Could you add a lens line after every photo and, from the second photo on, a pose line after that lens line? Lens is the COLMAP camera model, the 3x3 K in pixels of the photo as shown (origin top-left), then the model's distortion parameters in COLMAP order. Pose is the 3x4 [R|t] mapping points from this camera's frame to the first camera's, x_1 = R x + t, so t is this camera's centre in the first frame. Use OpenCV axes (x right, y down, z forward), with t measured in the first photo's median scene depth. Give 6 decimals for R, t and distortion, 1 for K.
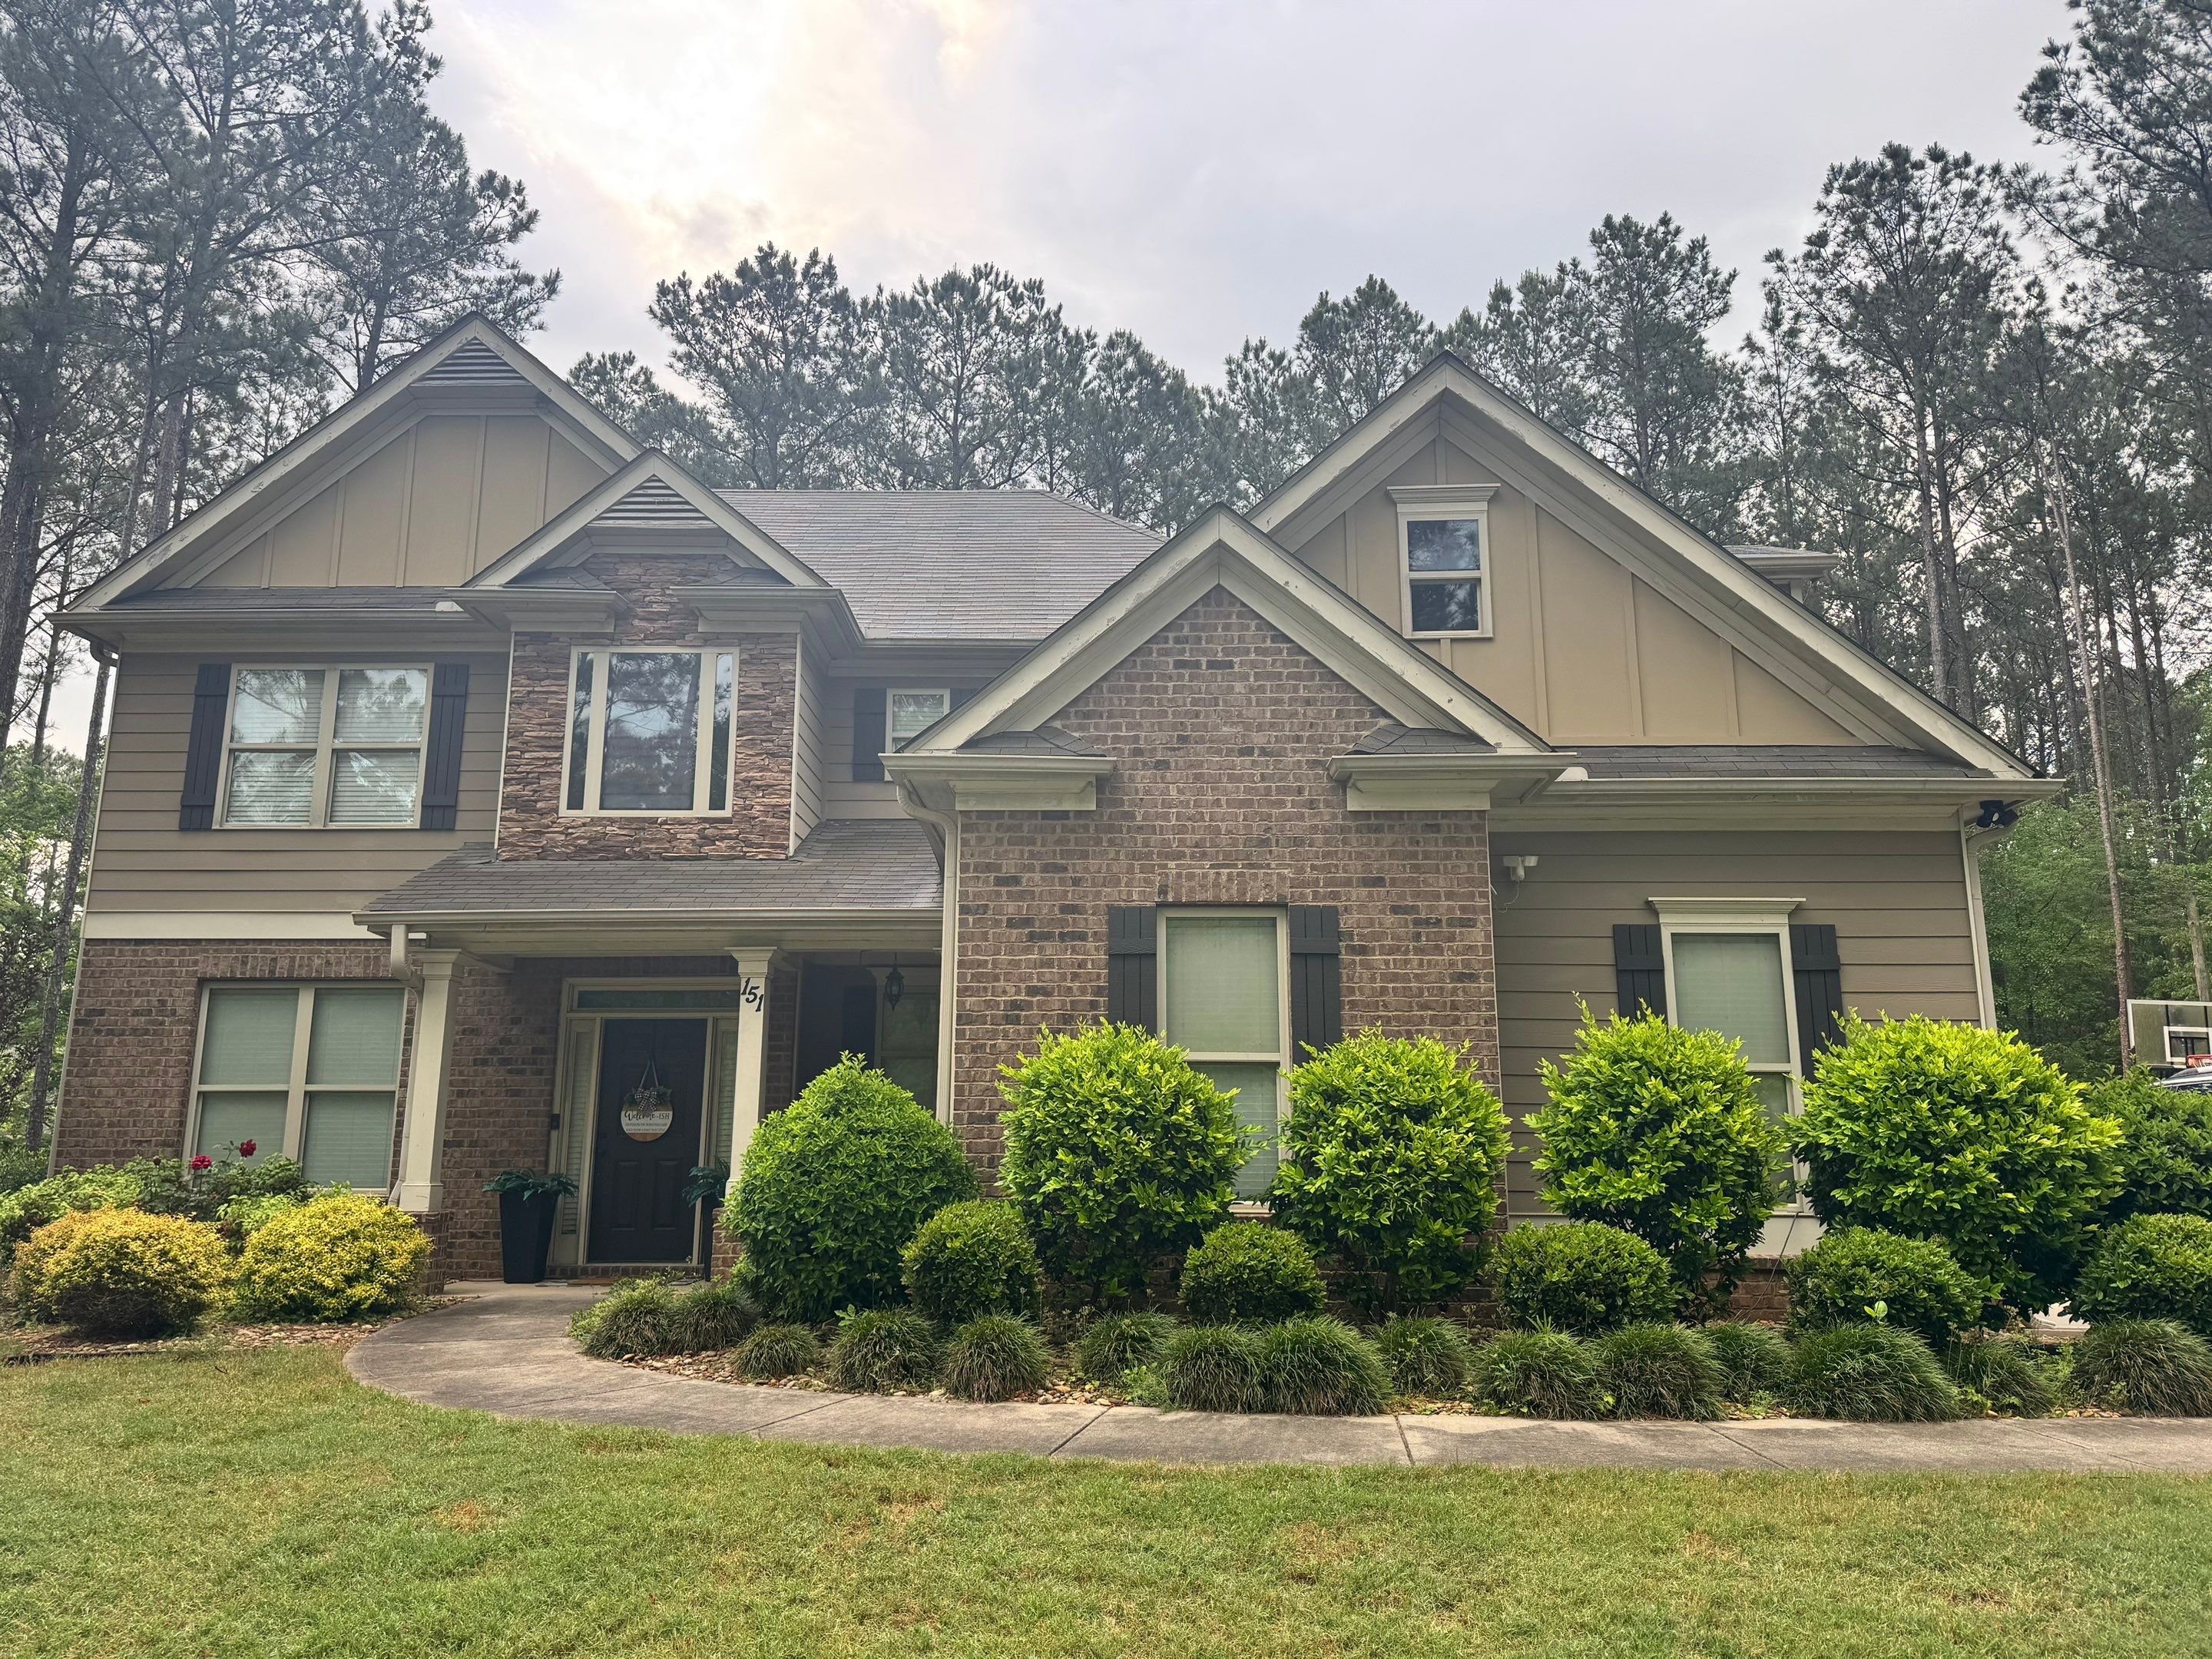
lens RADIAL K [[1510.6, 0, 1093.3], [0, 1510.6, 828.5], [0, 0, 1]] dist [0.199637, -0.309189]
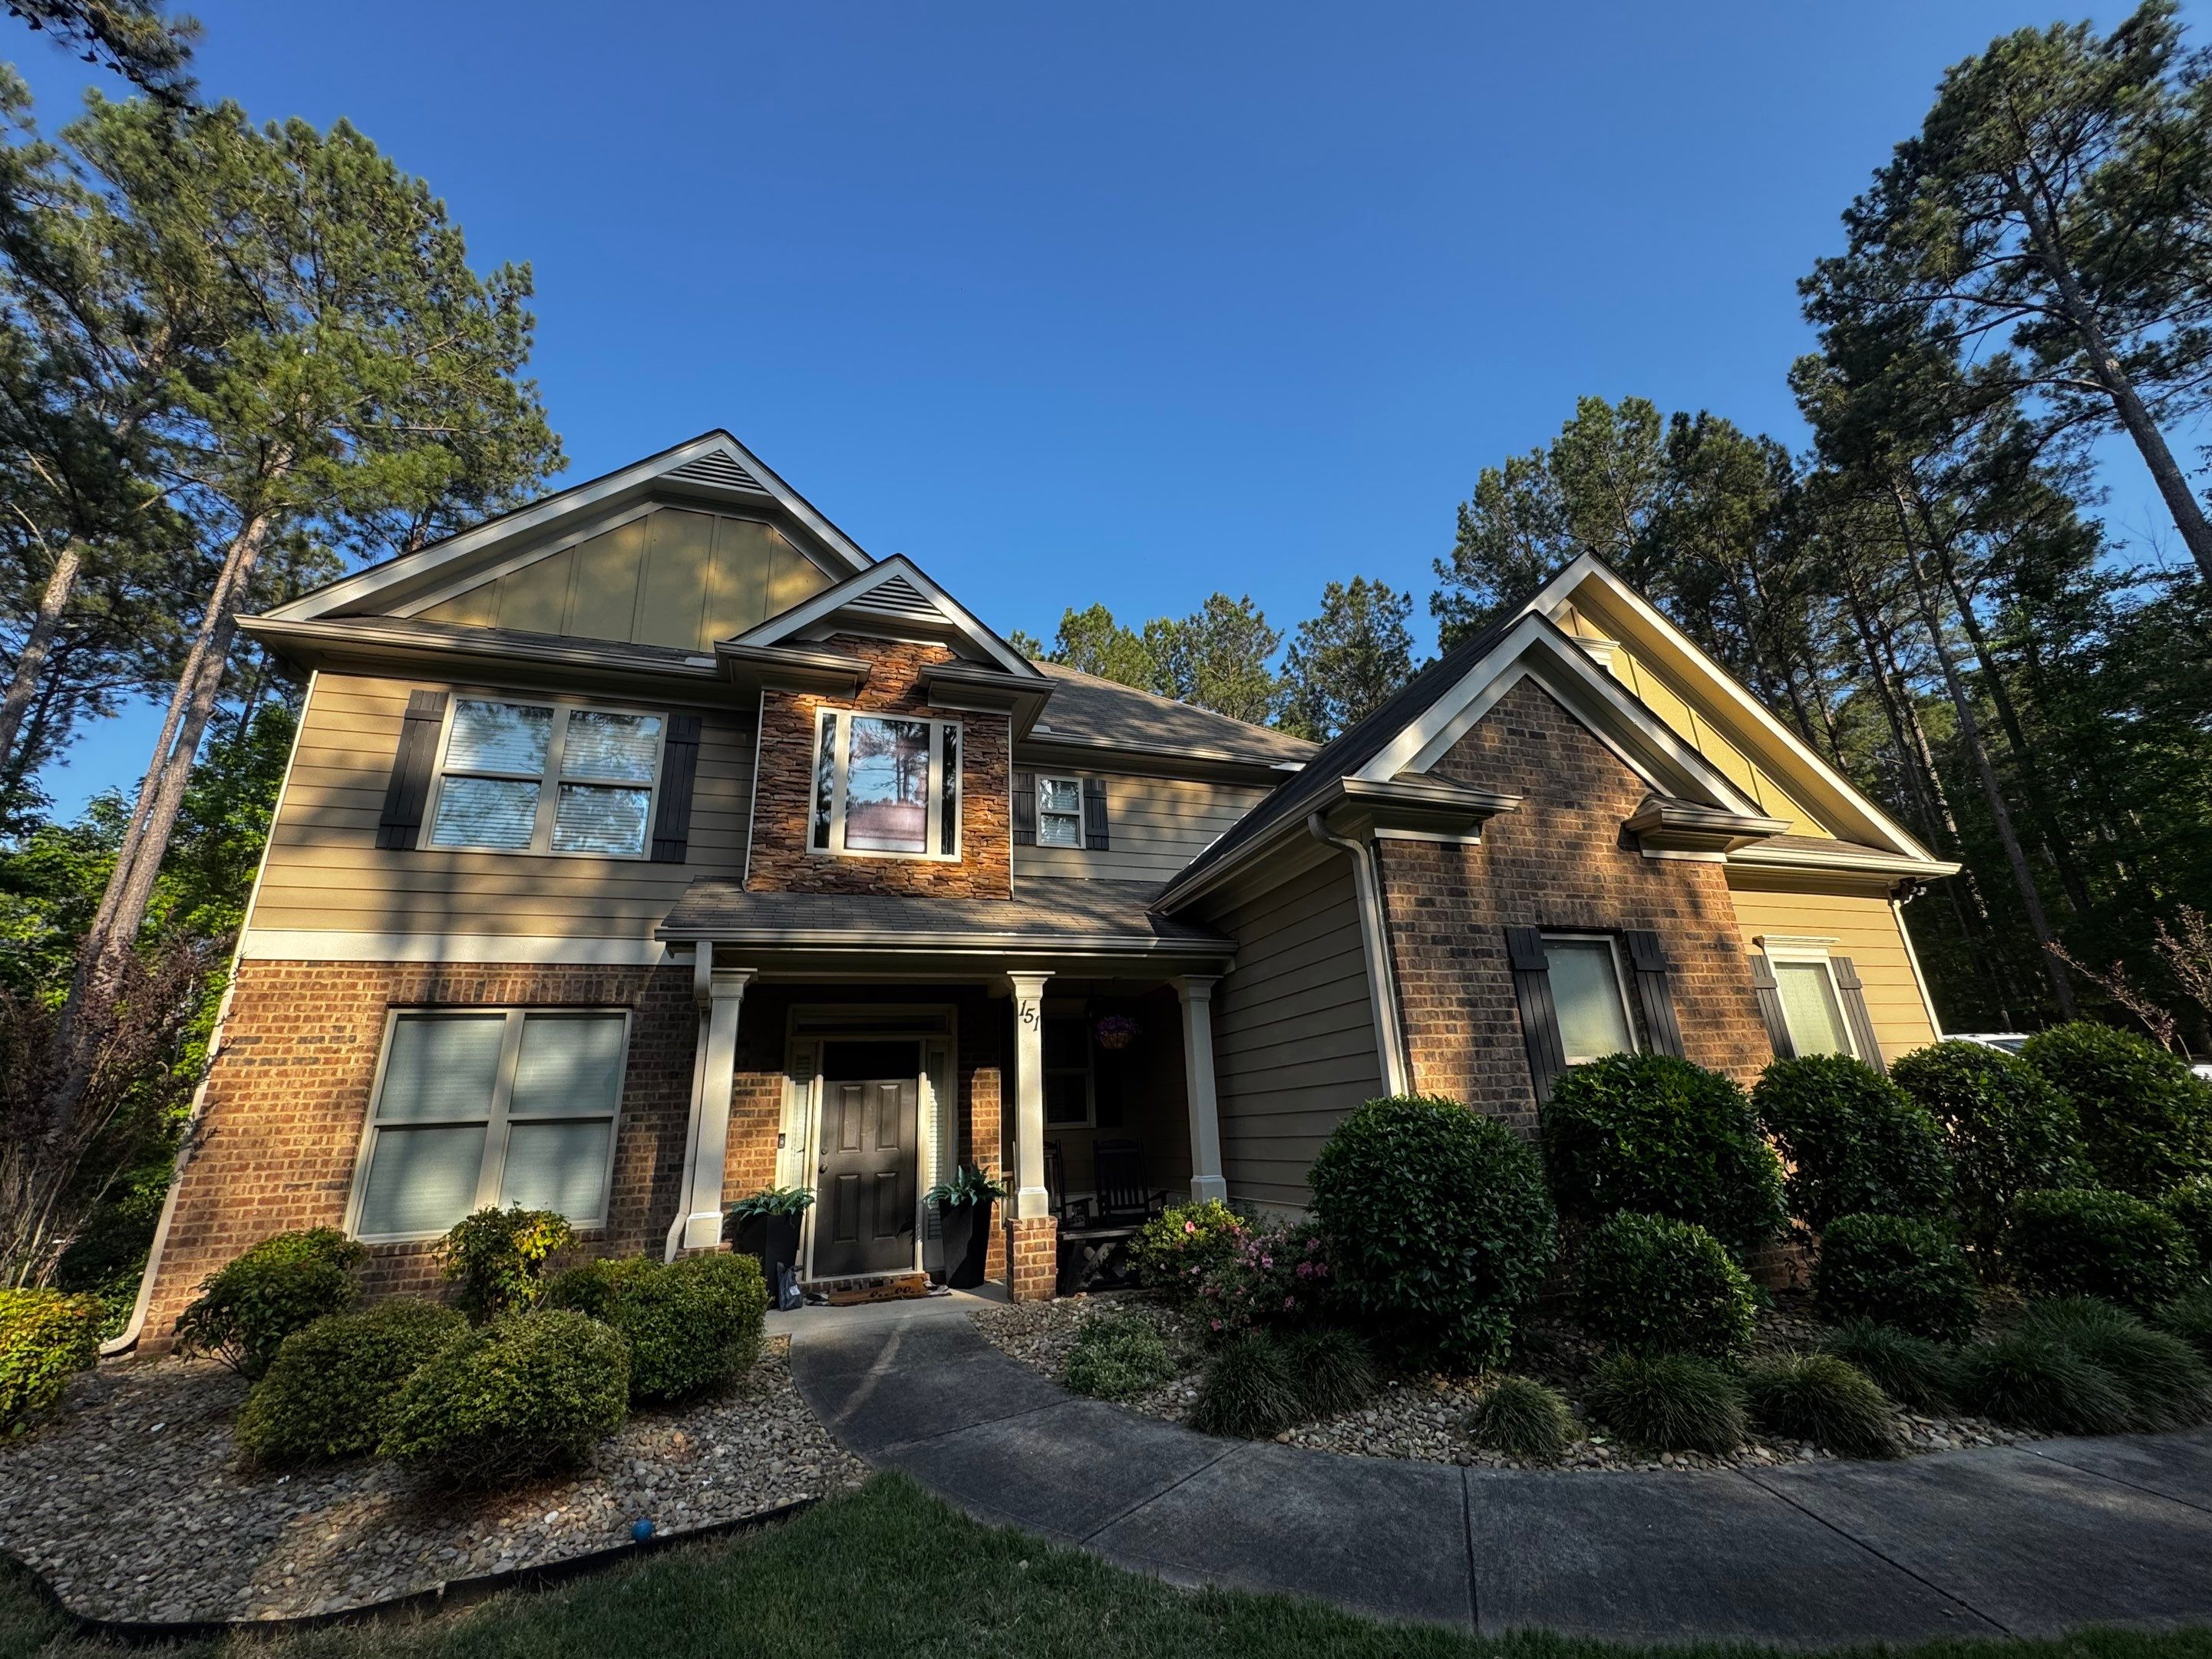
lens RADIAL K [[879.6, 0, 1108.3], [0, 879.6, 830.7], [0, 0, 1]] dist [-0.005451, 0.000889]
pose [[0.938996, 0.065792, 0.337577, -0.392044], [-0.024022, 0.991682, -0.126454, 0.055132], [-0.343089, 0.110630, 0.932765, 0.376427]]
